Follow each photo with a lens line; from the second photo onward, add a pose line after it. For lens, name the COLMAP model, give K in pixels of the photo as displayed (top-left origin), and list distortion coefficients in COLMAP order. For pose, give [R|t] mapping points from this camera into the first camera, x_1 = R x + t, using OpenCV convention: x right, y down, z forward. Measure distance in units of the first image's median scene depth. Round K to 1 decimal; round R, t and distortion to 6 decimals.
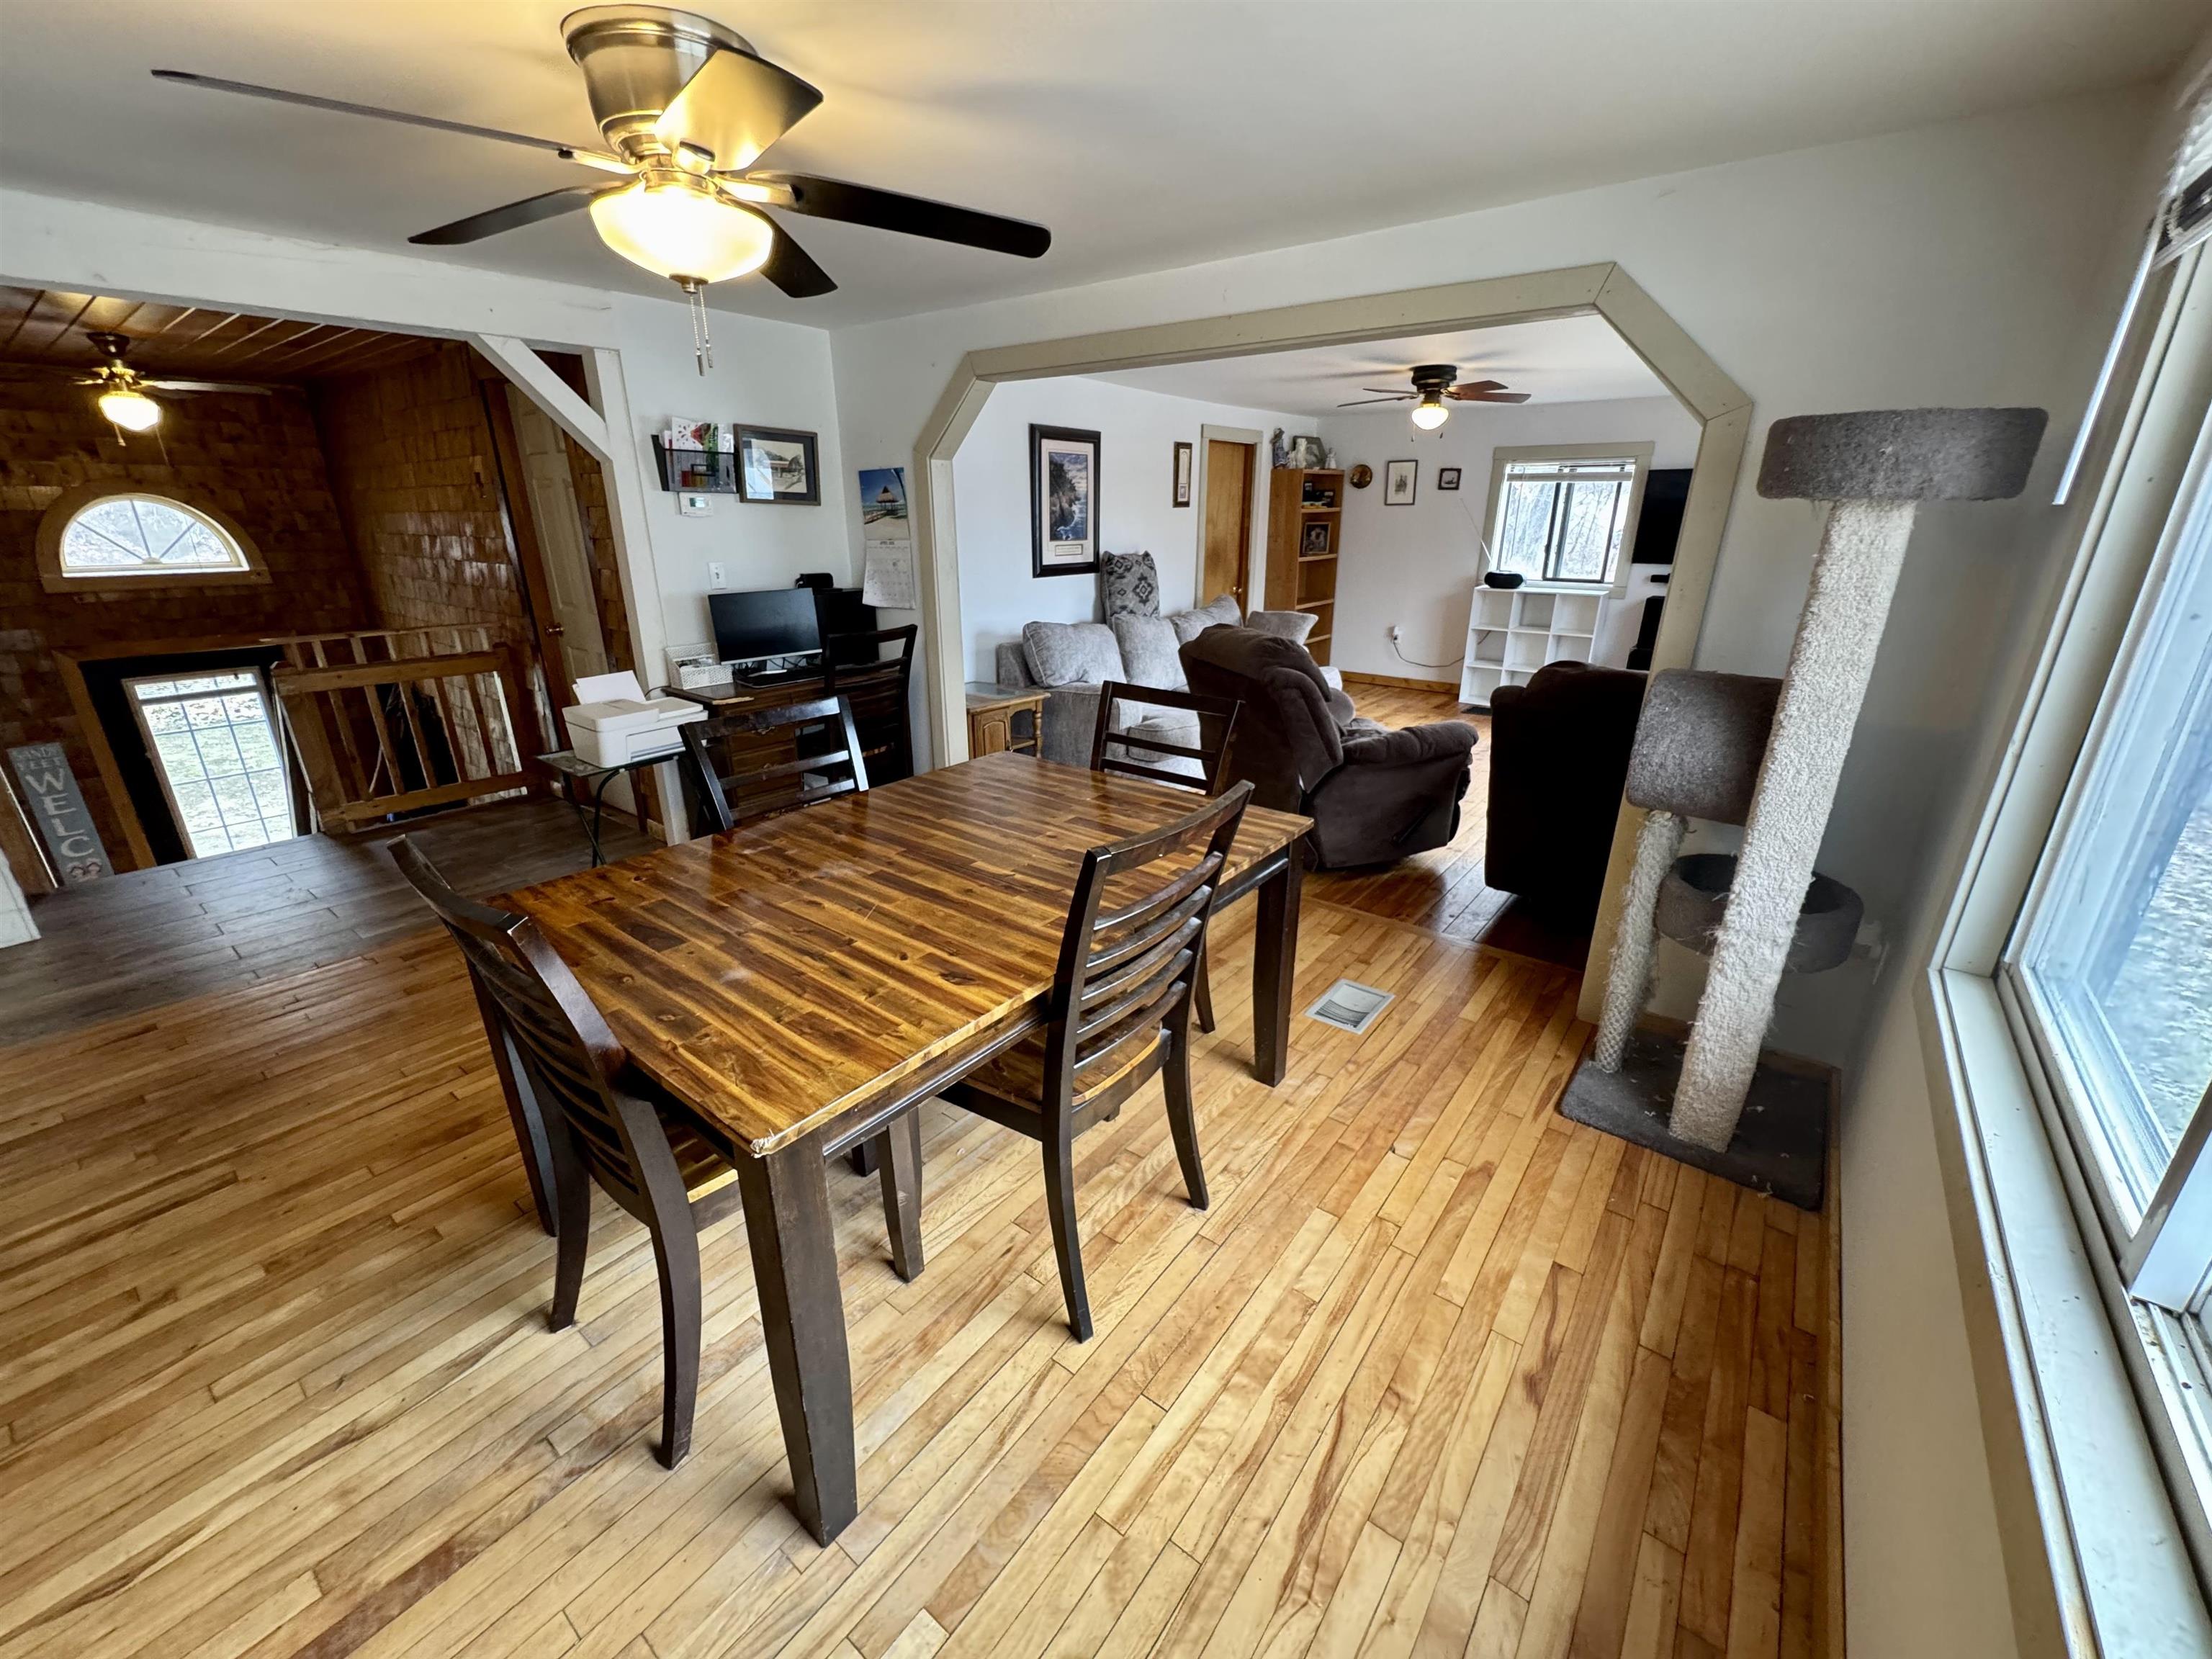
lens RADIAL K [[878.3, 0, 1110.2], [0, 878.3, 826.7], [0, 0, 1]] dist [-0.004423, 0.000714]
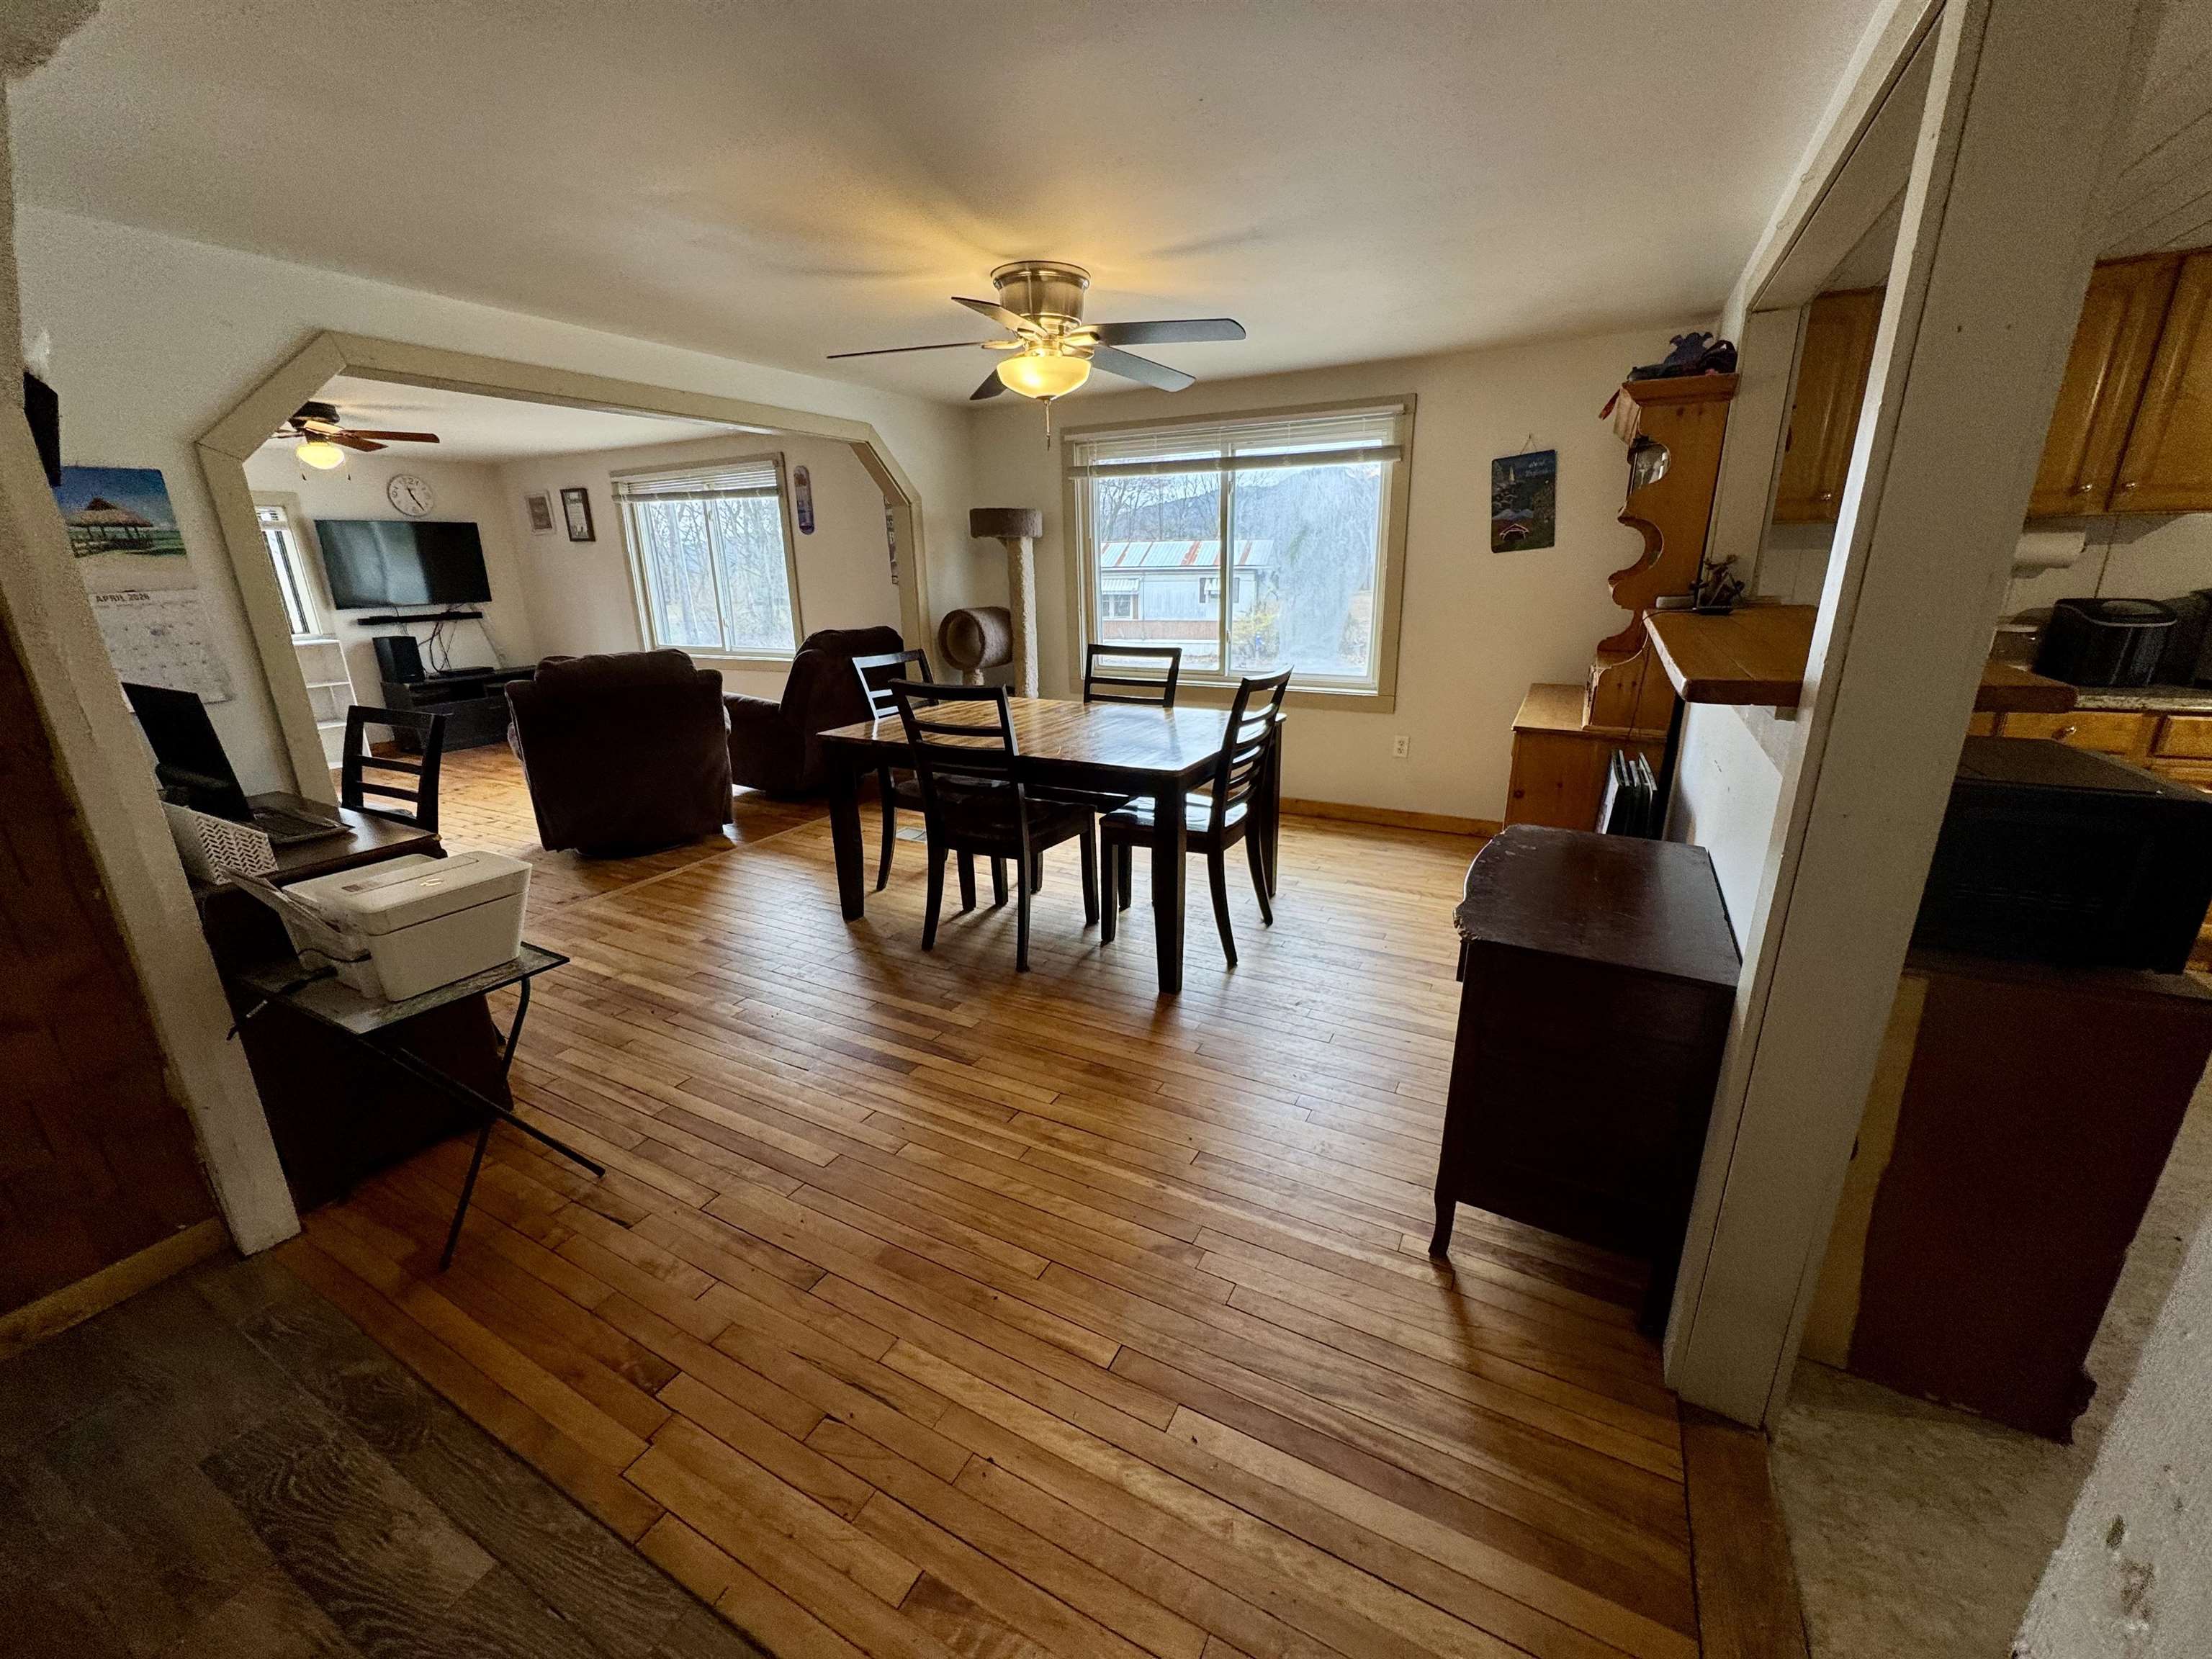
lens RADIAL K [[878.3, 0, 1106.6], [0, 878.3, 823.7], [0, 0, 1]] dist [-0.004423, 0.000714]
pose [[-0.159789, -0.285491, 0.944967, -0.713464], [0.351502, 0.878069, 0.324718, -0.120727], [-0.922450, 0.384045, -0.039955, 0.383220]]
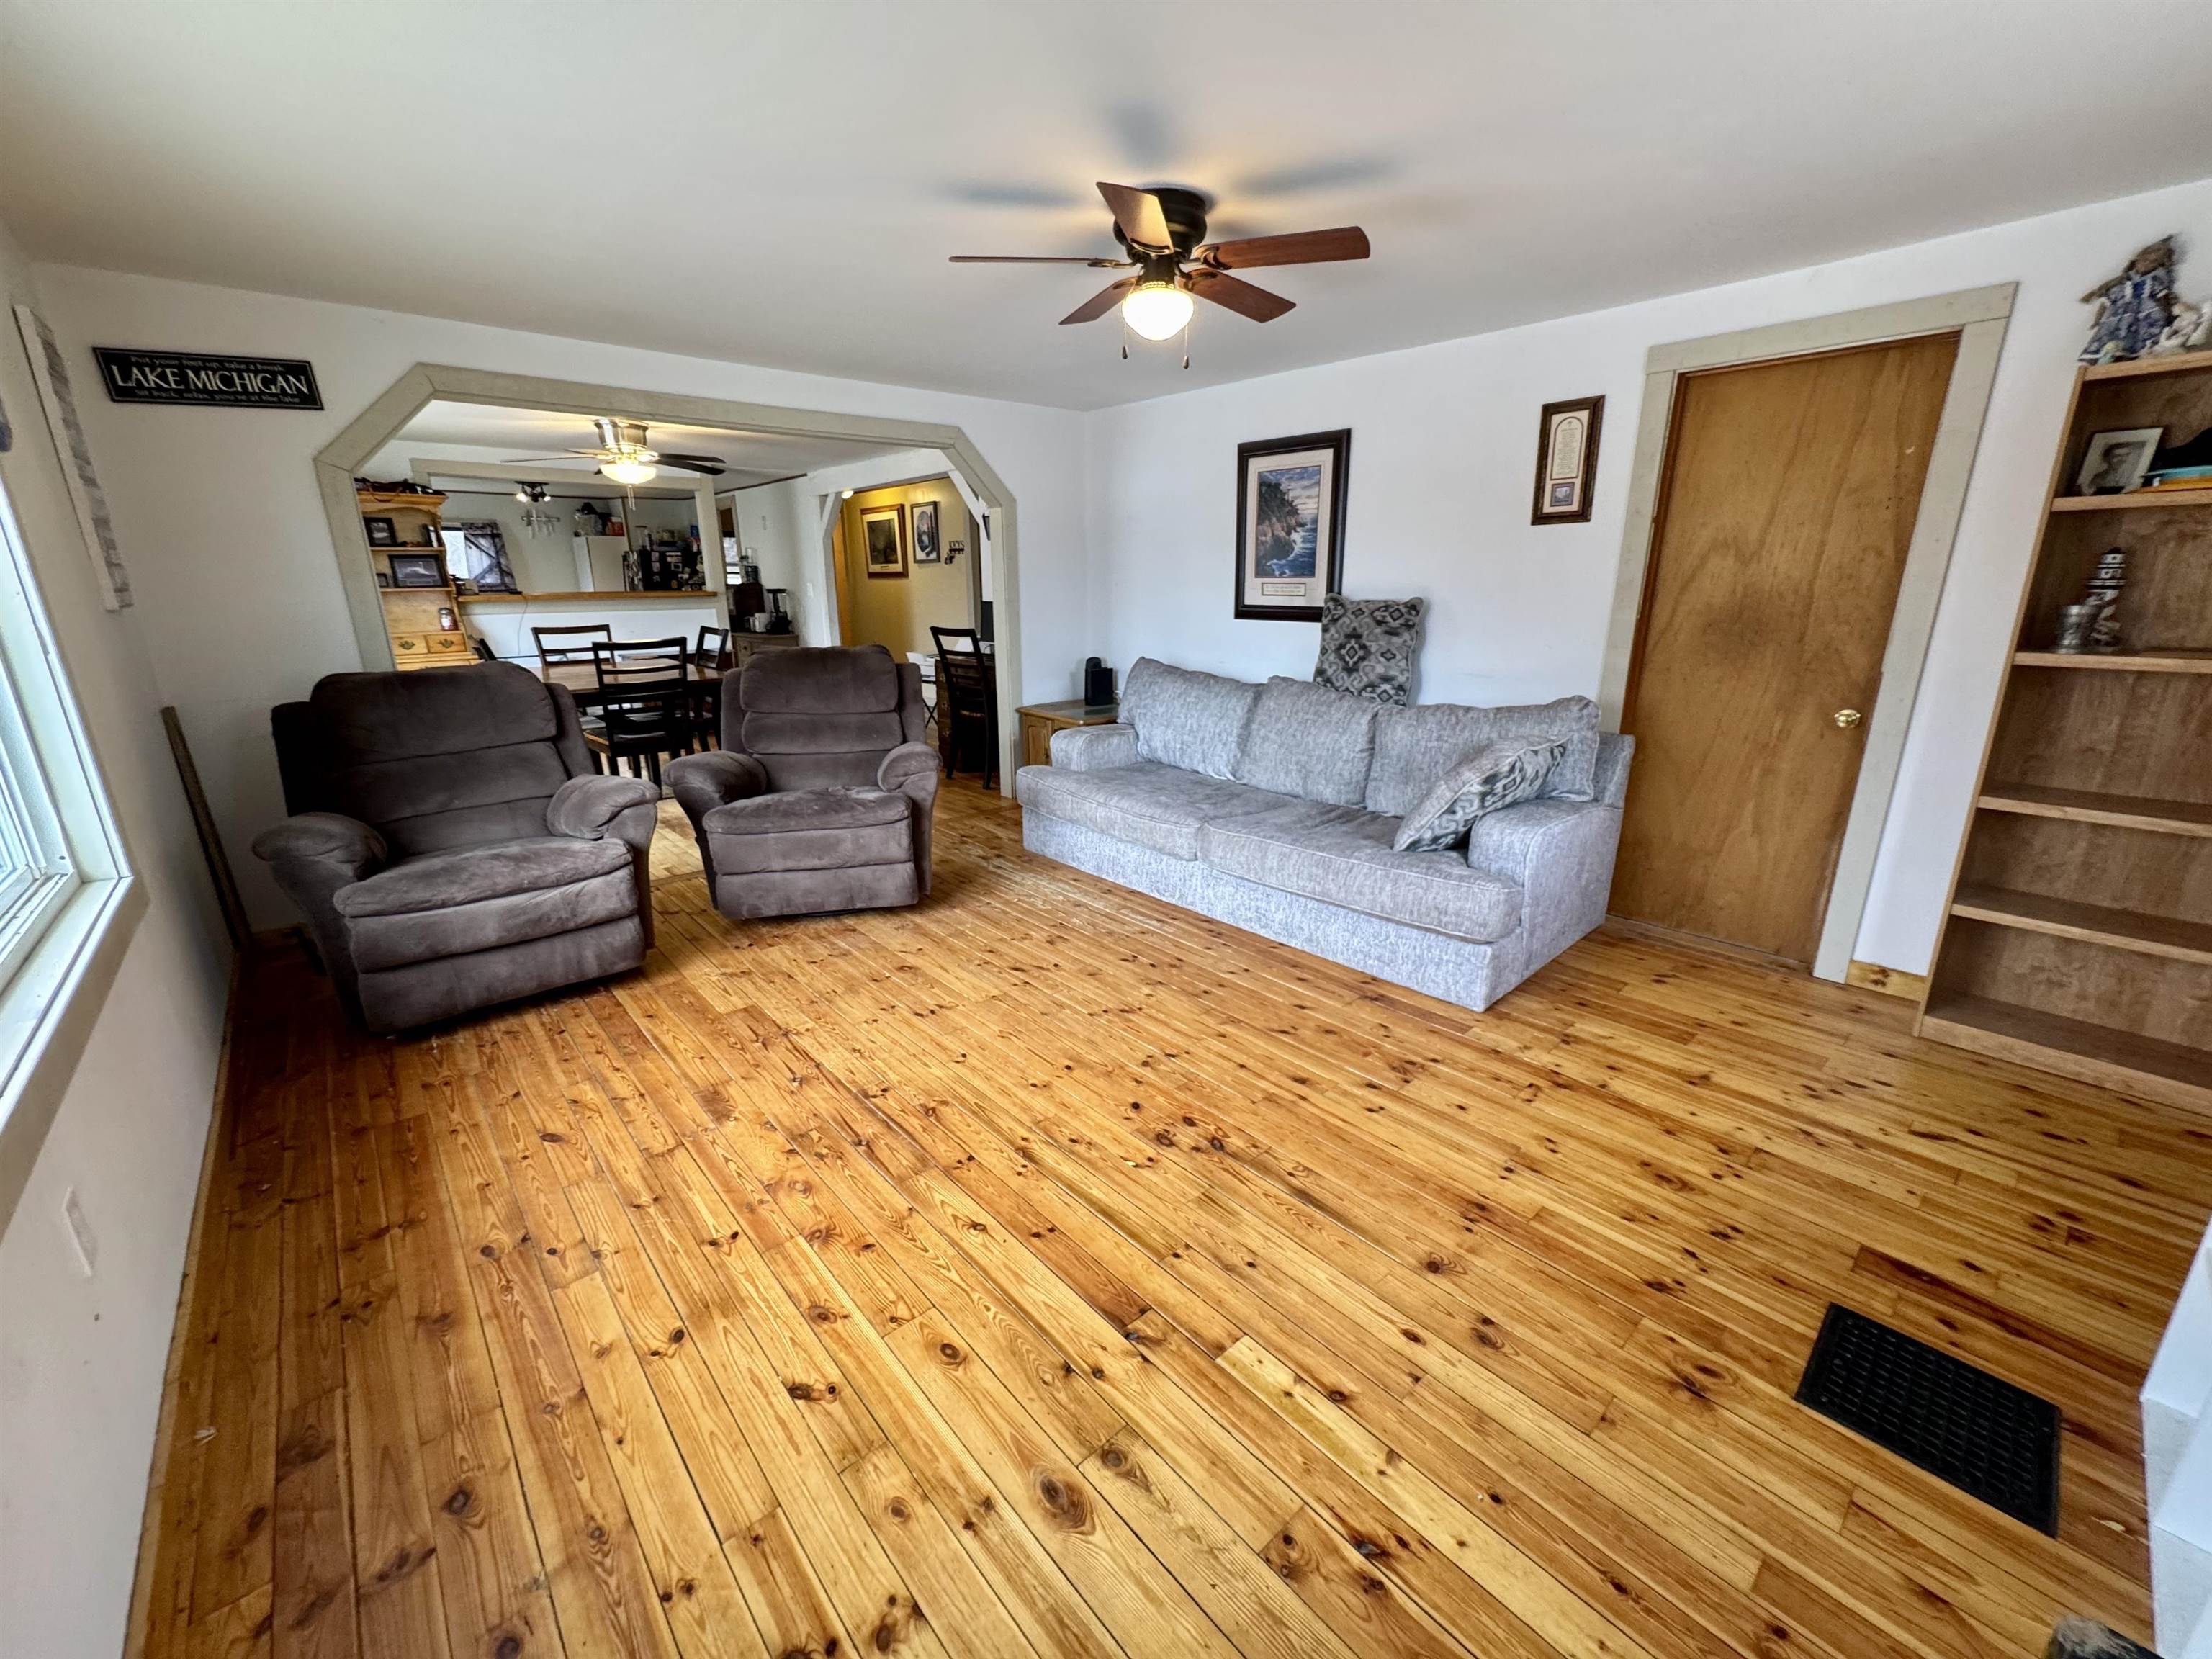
lens RADIAL K [[878.3, 0, 1110.6], [0, 878.3, 825.7], [0, 0, 1]] dist [-0.004423, 0.000714]
pose [[-0.181370, 0.268520, -0.946045, 0.819560], [-0.329866, 0.889656, 0.315755, -0.336448], [0.926441, 0.369337, -0.072782, 1.030562]]
